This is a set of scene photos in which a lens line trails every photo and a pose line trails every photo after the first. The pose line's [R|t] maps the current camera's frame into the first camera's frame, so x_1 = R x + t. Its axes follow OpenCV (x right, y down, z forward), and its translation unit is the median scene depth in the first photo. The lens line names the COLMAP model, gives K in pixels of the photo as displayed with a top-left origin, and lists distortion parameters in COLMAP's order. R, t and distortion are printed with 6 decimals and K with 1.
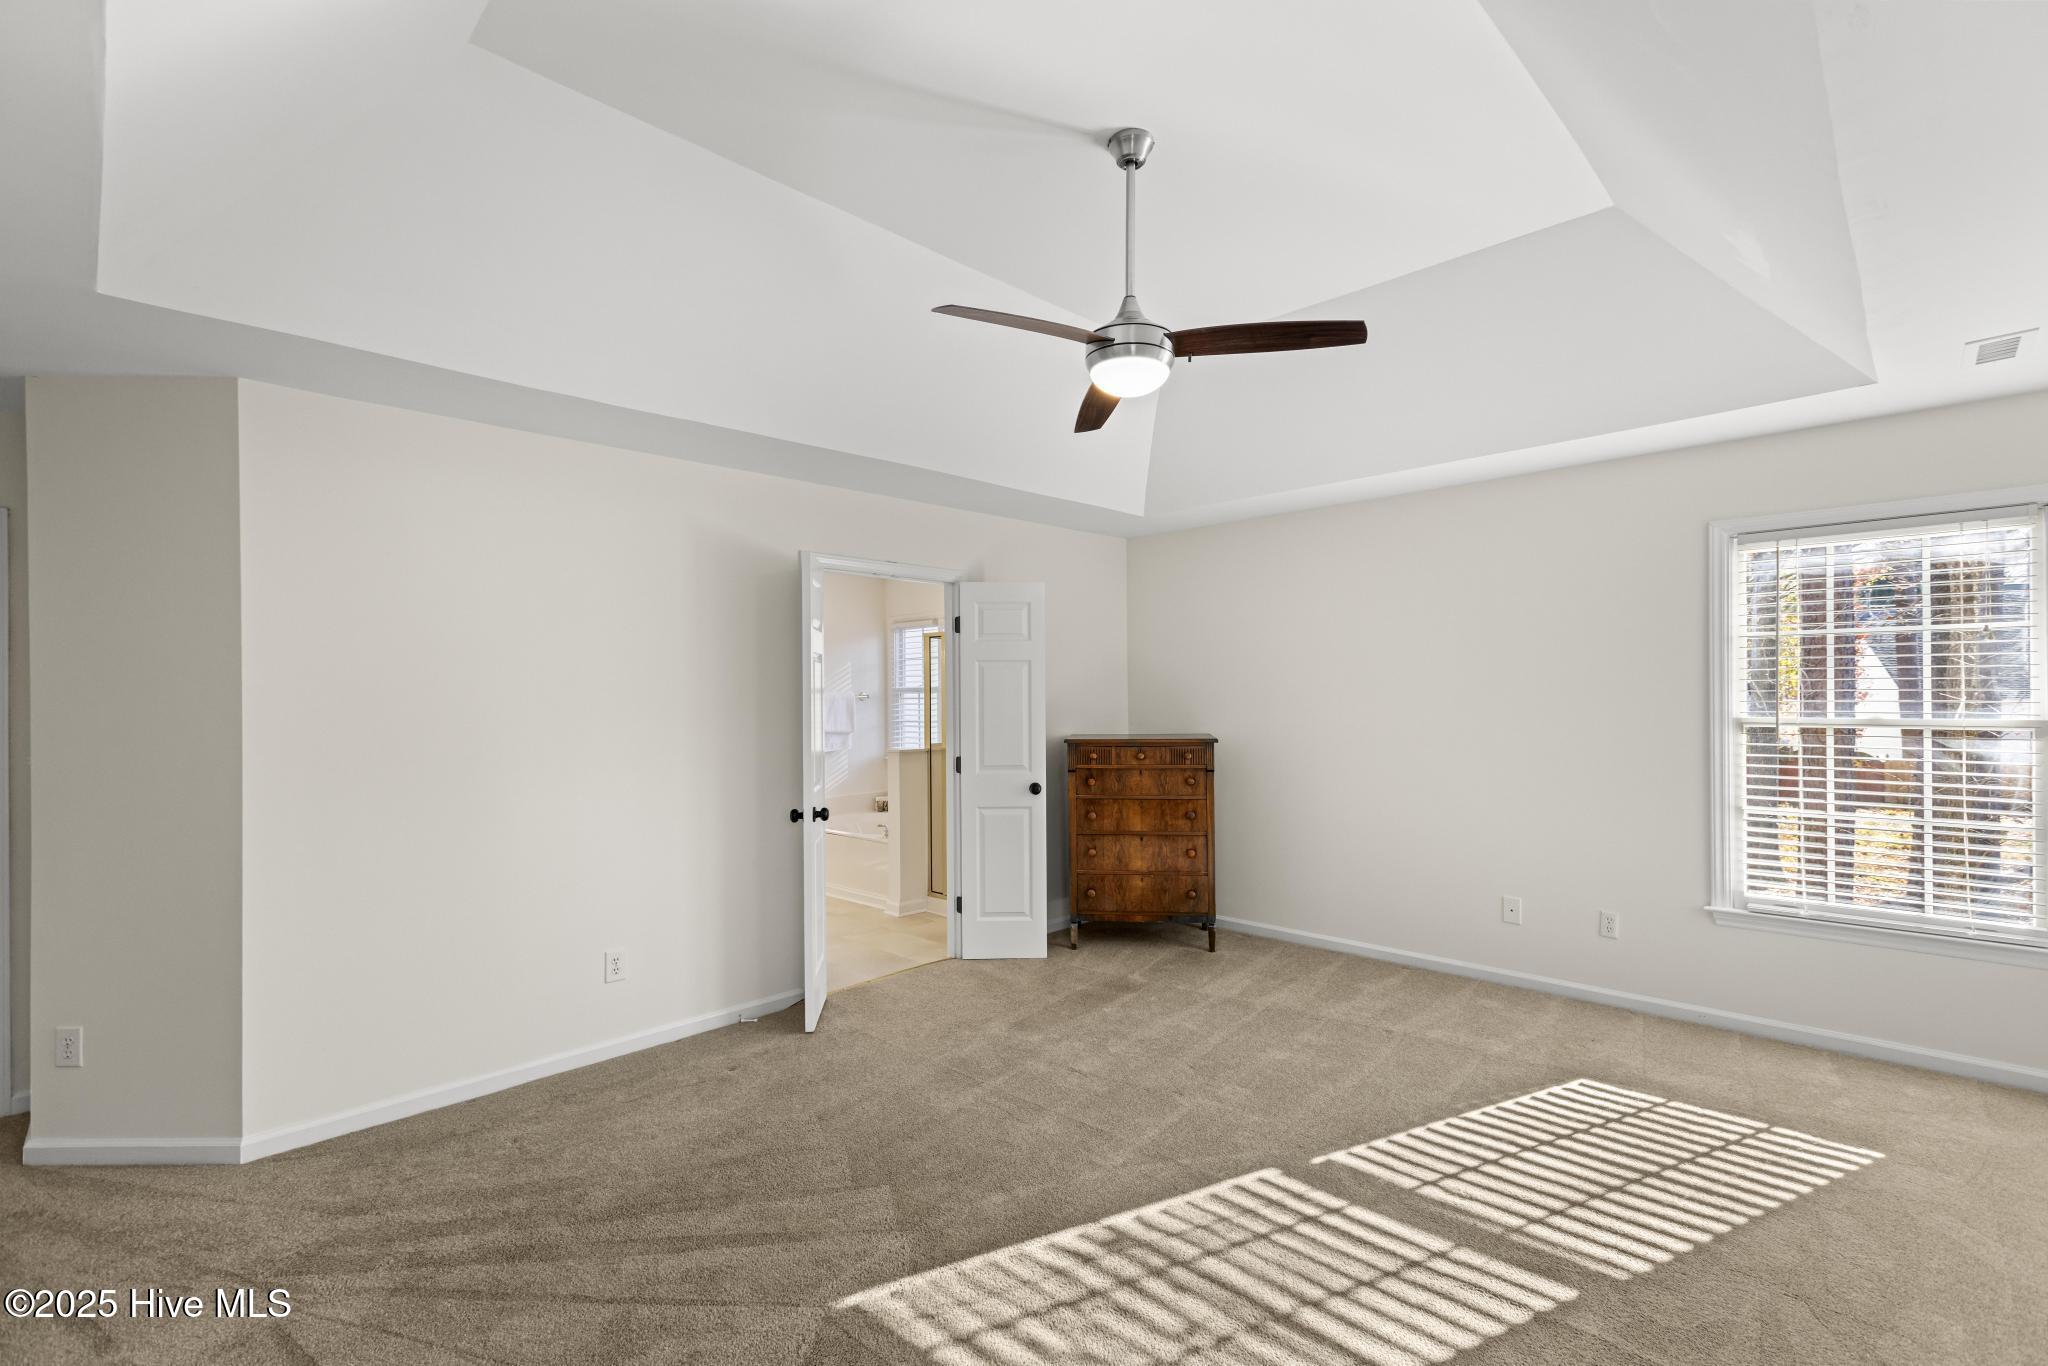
lens RADIAL K [[912.3, 0, 1029.3], [0, 912.3, 696.8], [0, 0, 1]] dist [0.003821, 0.000592]
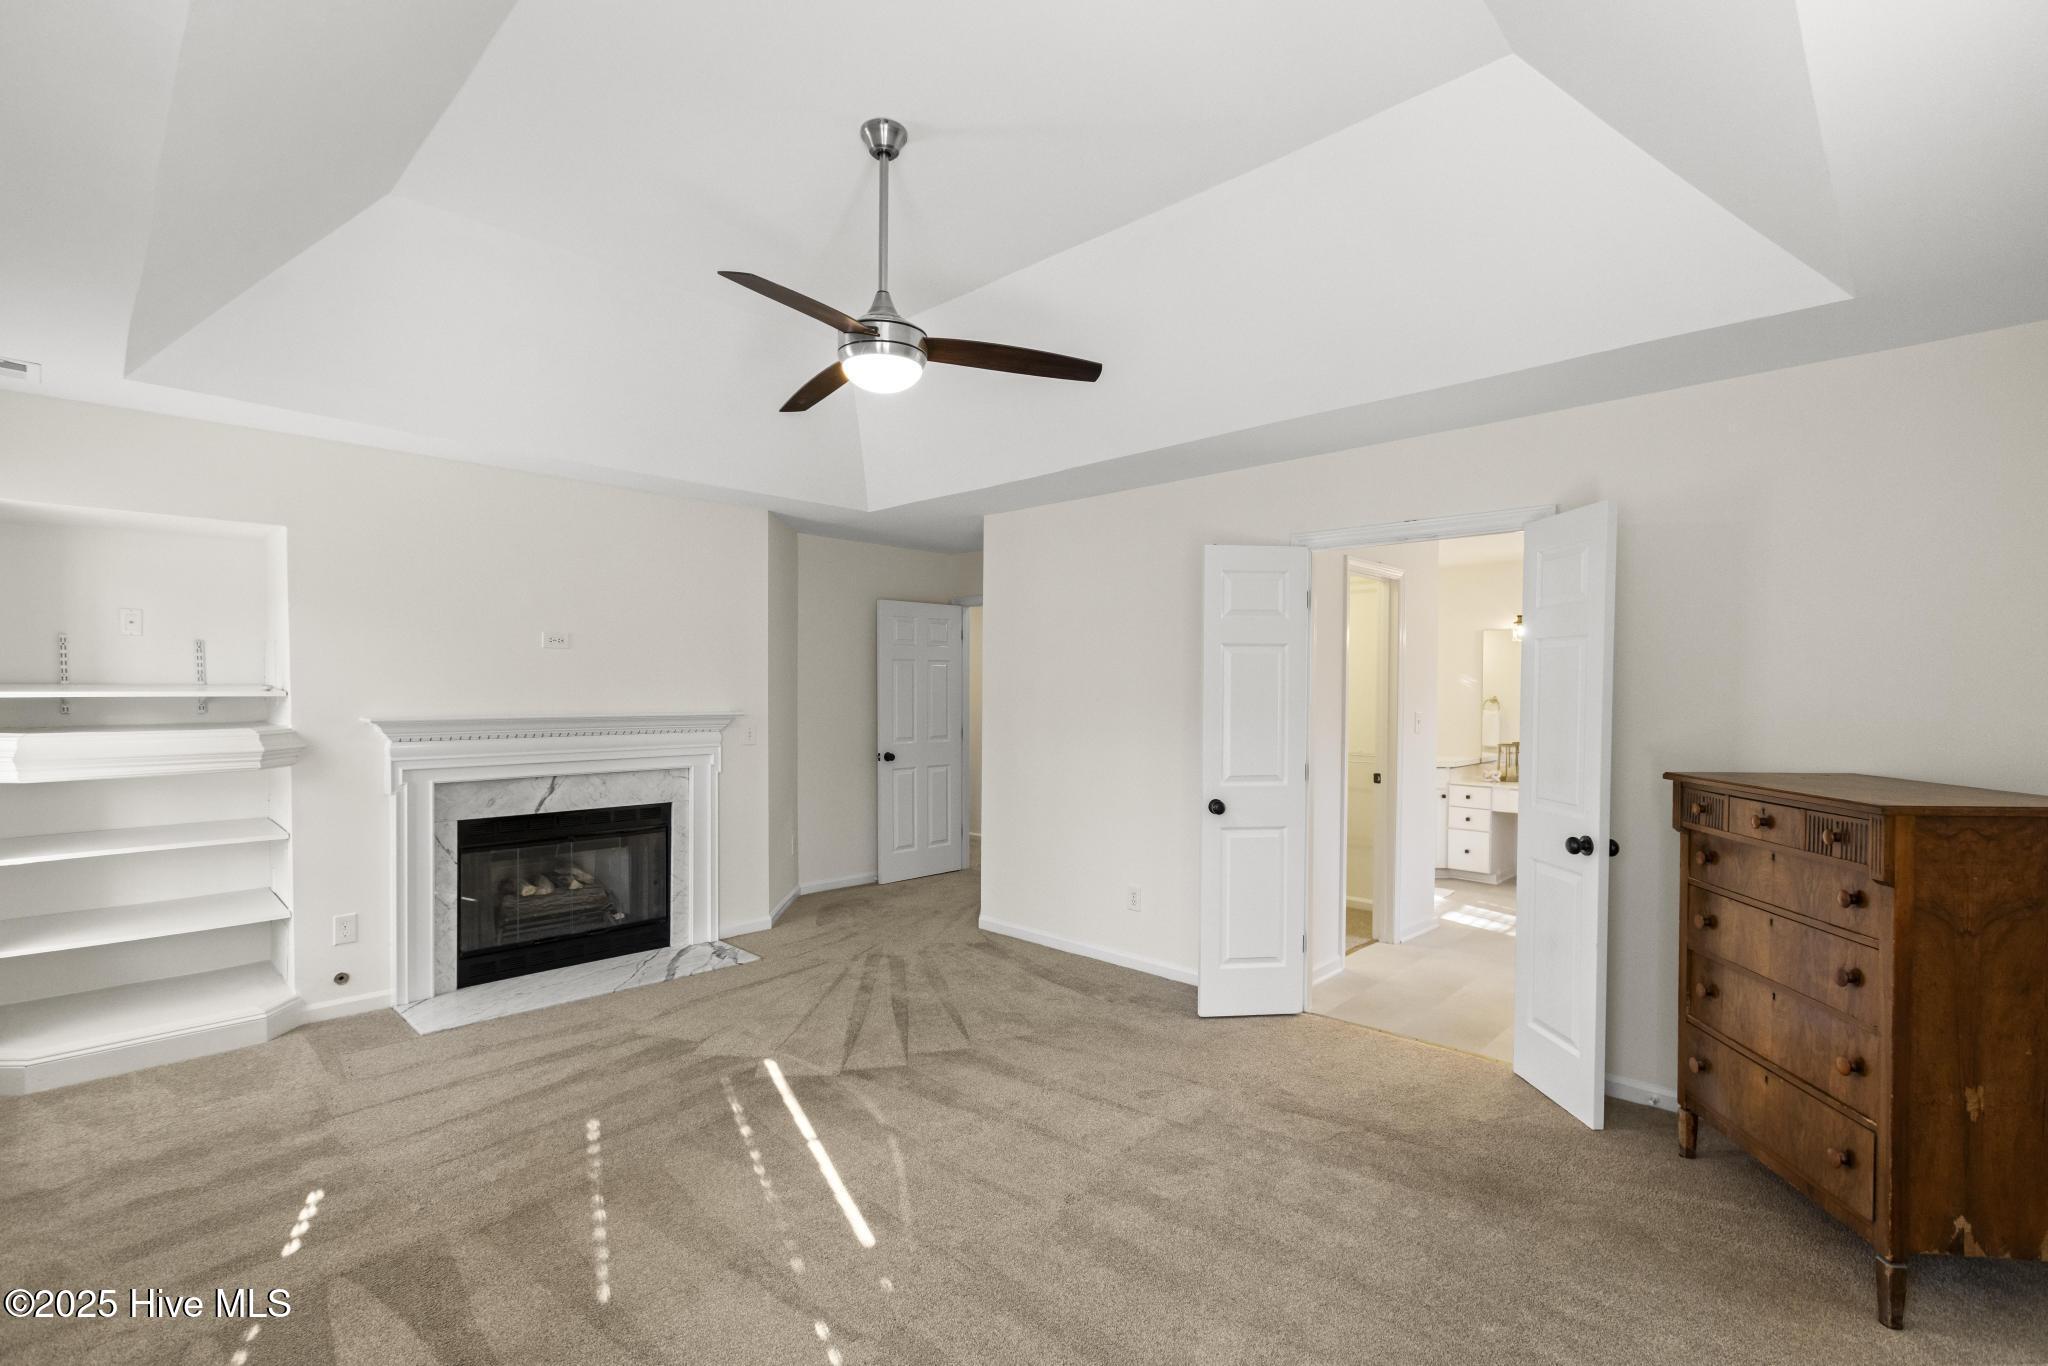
lens RADIAL K [[912.3, 0, 1029.3], [0, 912.3, 696.8], [0, 0, 1]] dist [0.003821, 0.000592]
pose [[0.012257, 0.017969, -0.999763, 1.082009], [-0.000989, 0.999838, 0.017958, -0.018458], [0.999924, 0.000769, 0.012273, 1.085890]]
